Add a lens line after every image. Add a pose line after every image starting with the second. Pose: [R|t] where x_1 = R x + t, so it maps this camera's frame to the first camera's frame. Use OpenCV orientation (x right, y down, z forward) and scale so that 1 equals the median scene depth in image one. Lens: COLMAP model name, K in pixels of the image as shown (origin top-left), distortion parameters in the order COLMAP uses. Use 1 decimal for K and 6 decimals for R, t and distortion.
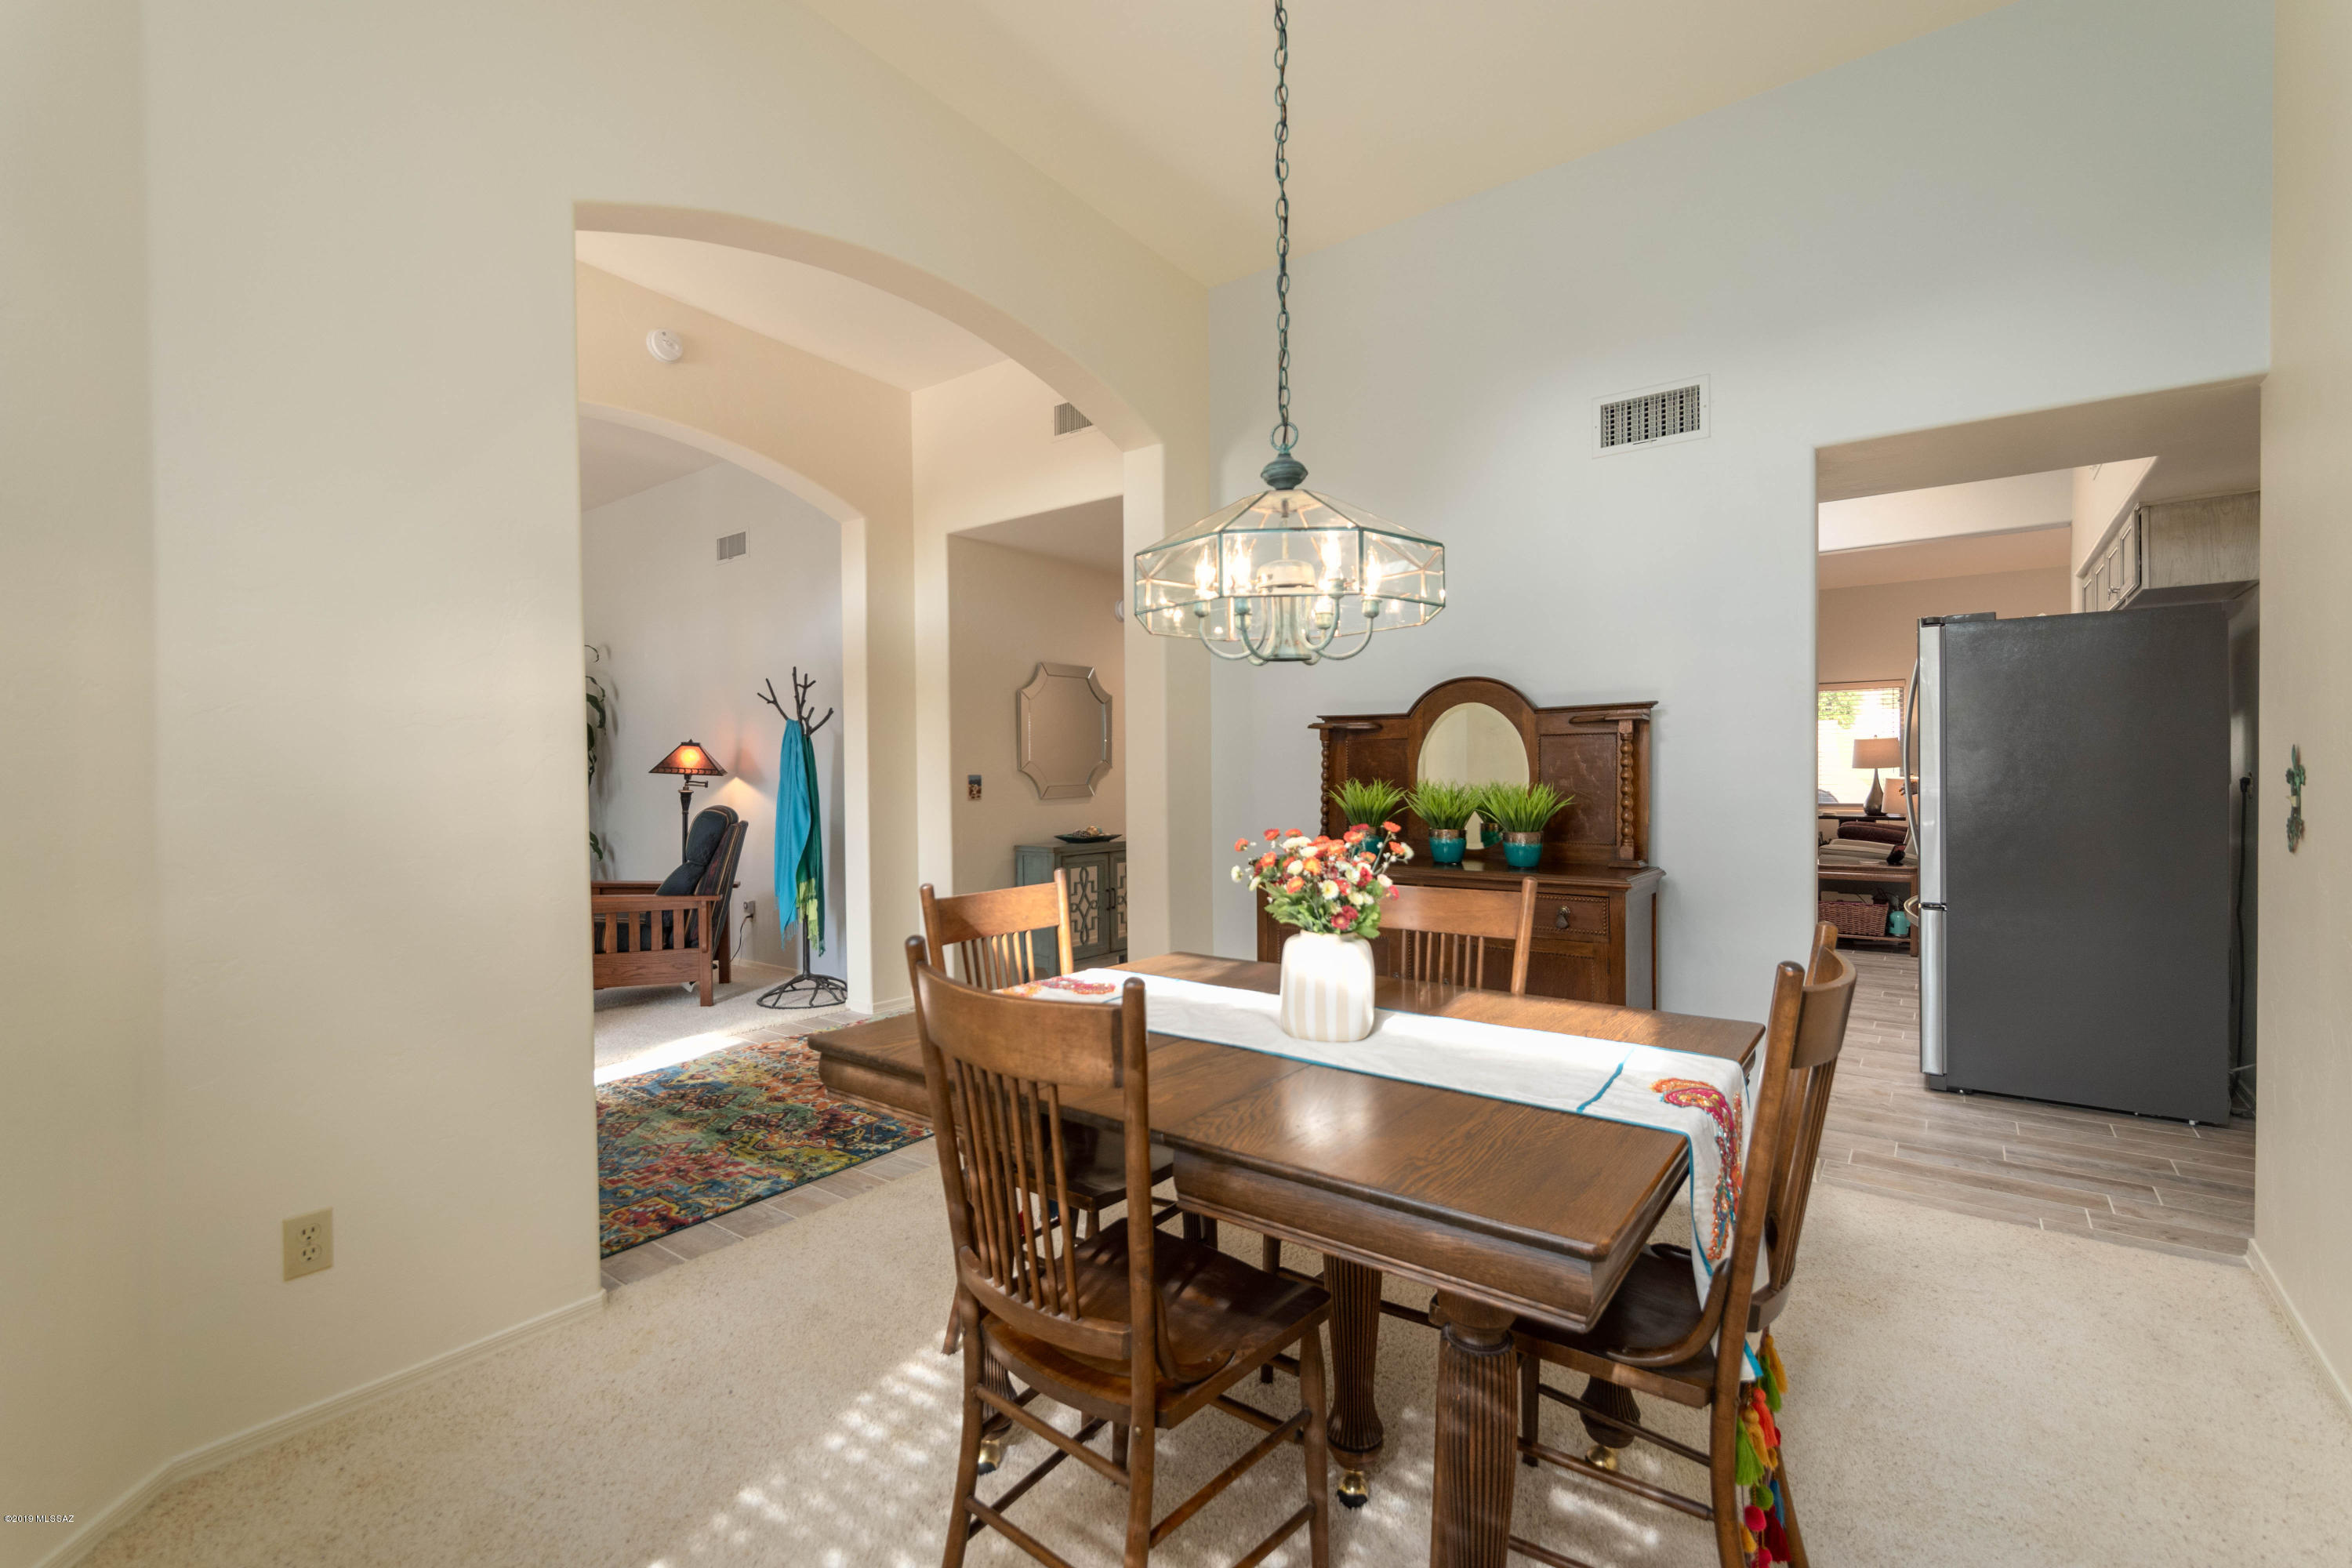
lens RADIAL K [[1023.4, 0, 1185.2], [0, 1023.4, 781.4], [0, 0, 1]] dist [-0.004115, 0.002993]
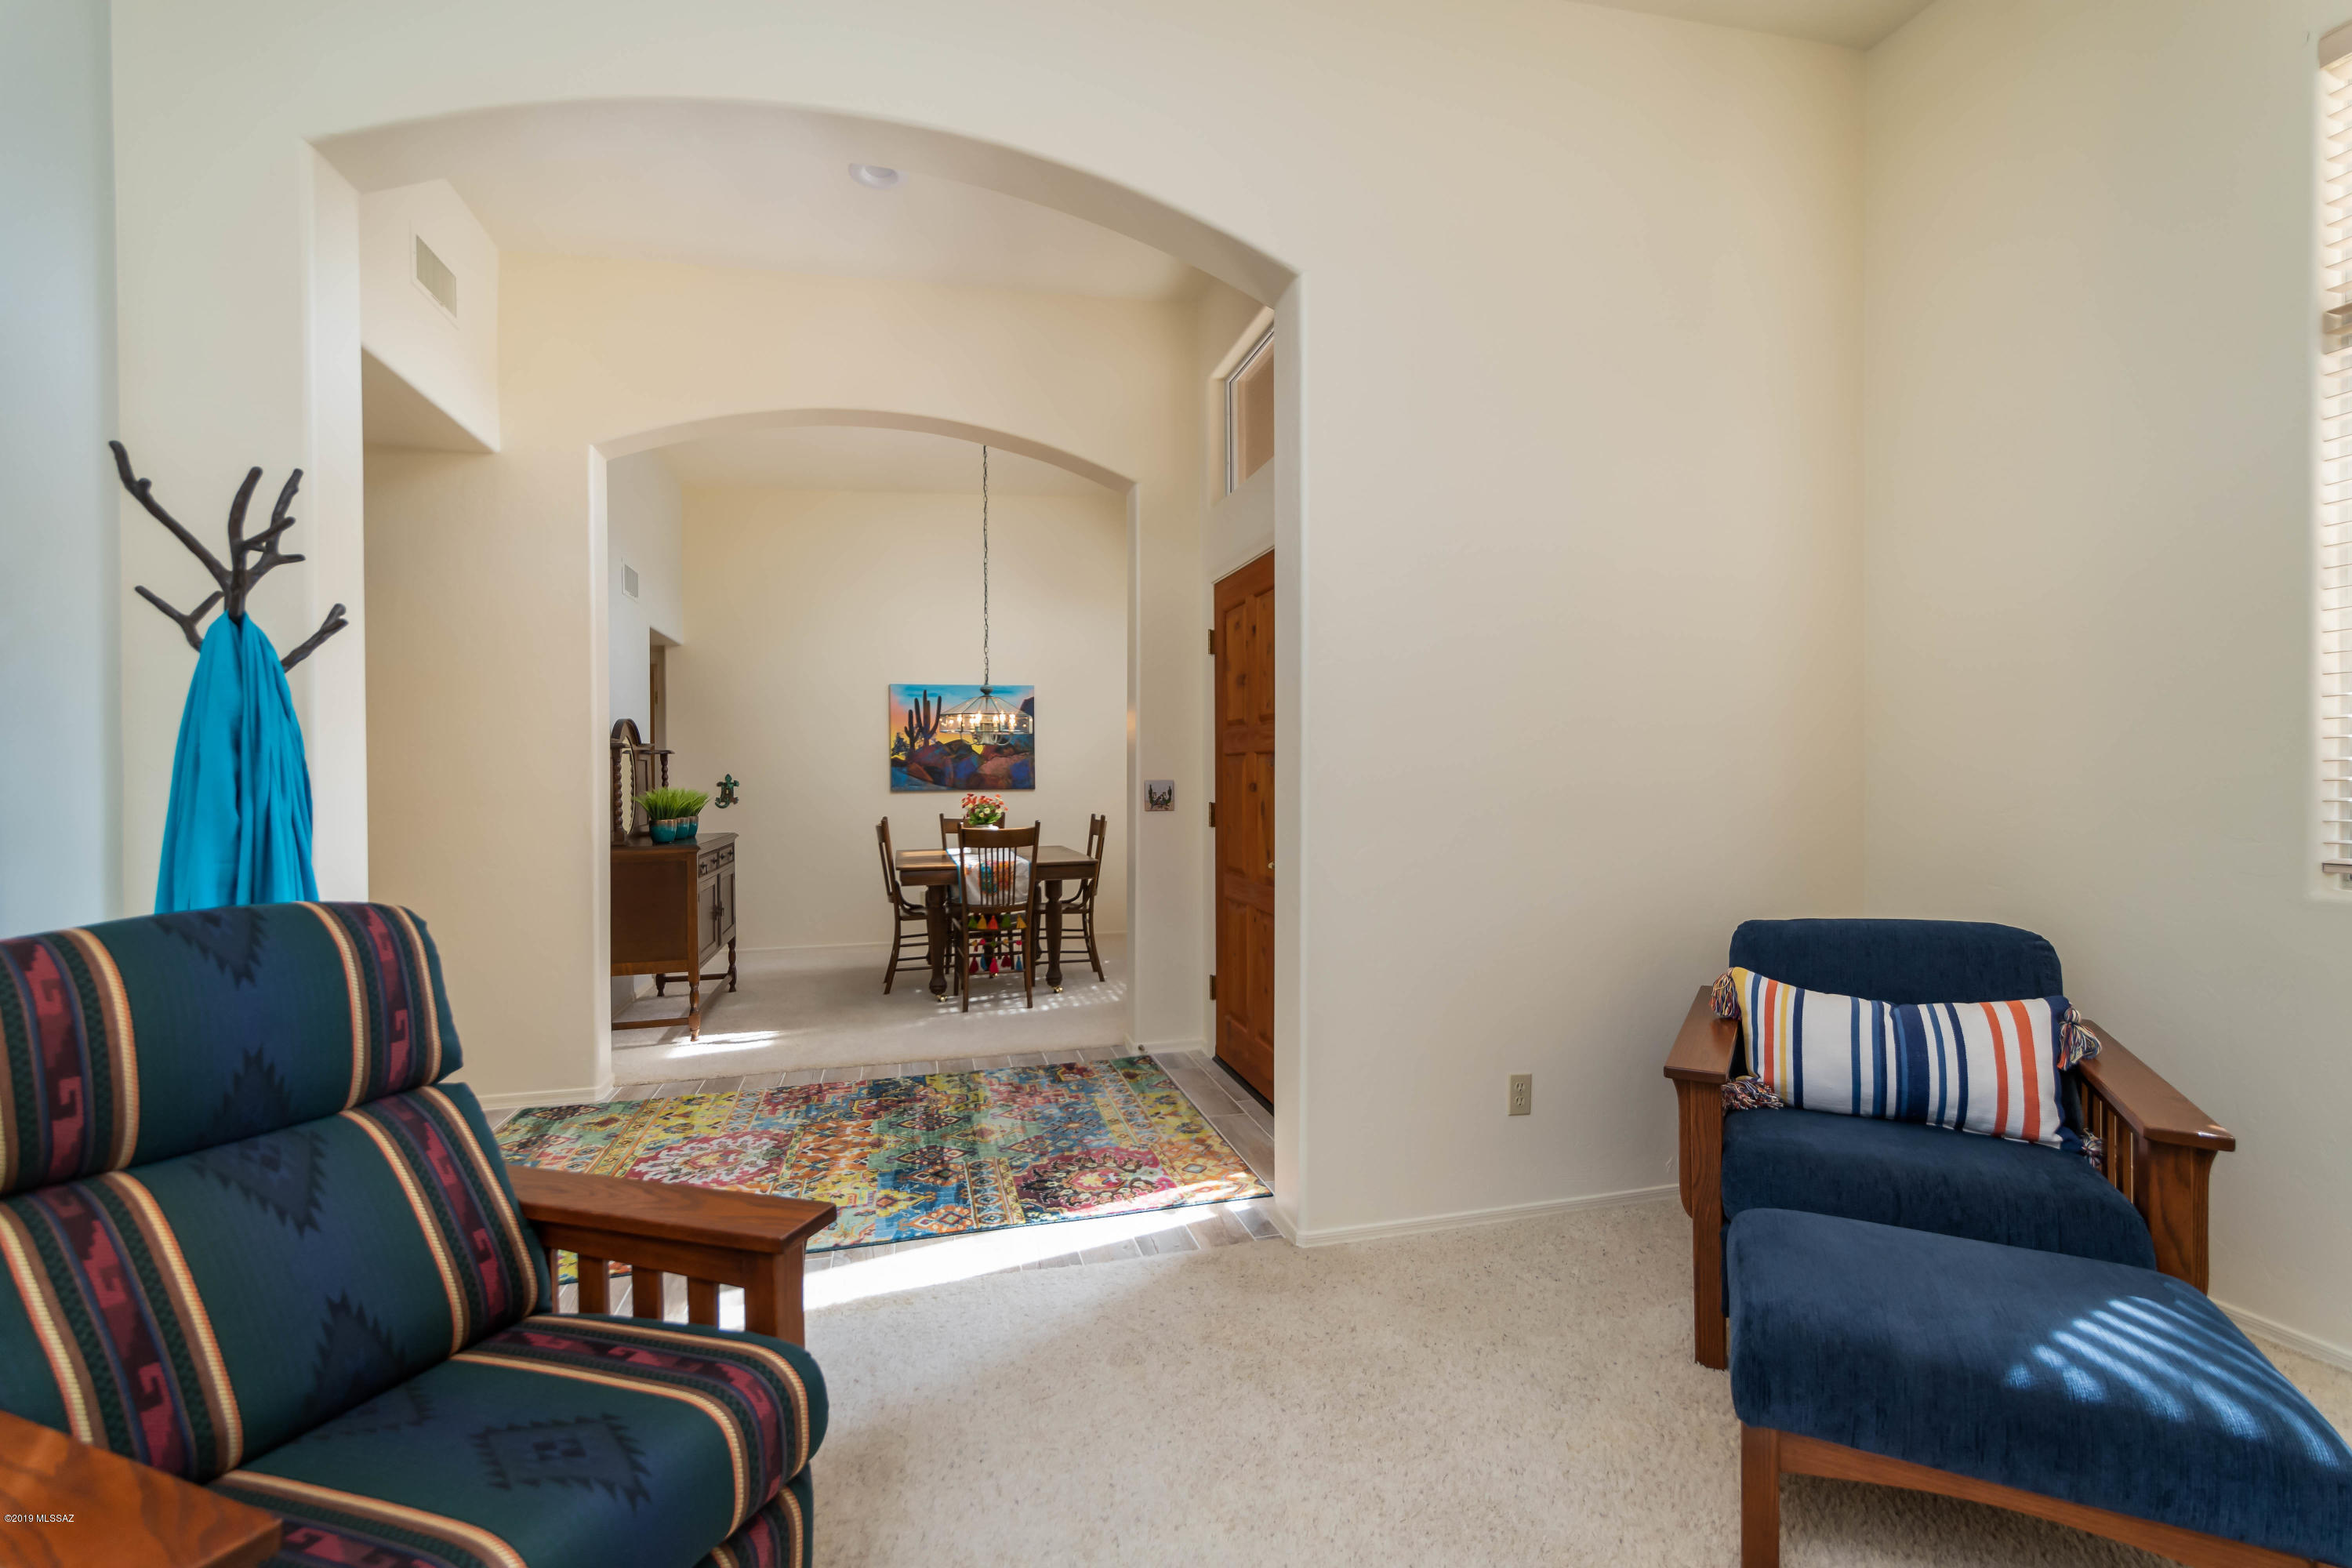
lens RADIAL K [[1023.4, 0, 1185.2], [0, 1023.4, 781.4], [0, 0, 1]] dist [-0.004115, 0.002993]
pose [[-0.792800, 0.011409, 0.609375, -1.248648], [0.020112, 0.999770, 0.007448, -0.006338], [-0.609150, 0.018161, -0.792847, 1.655580]]
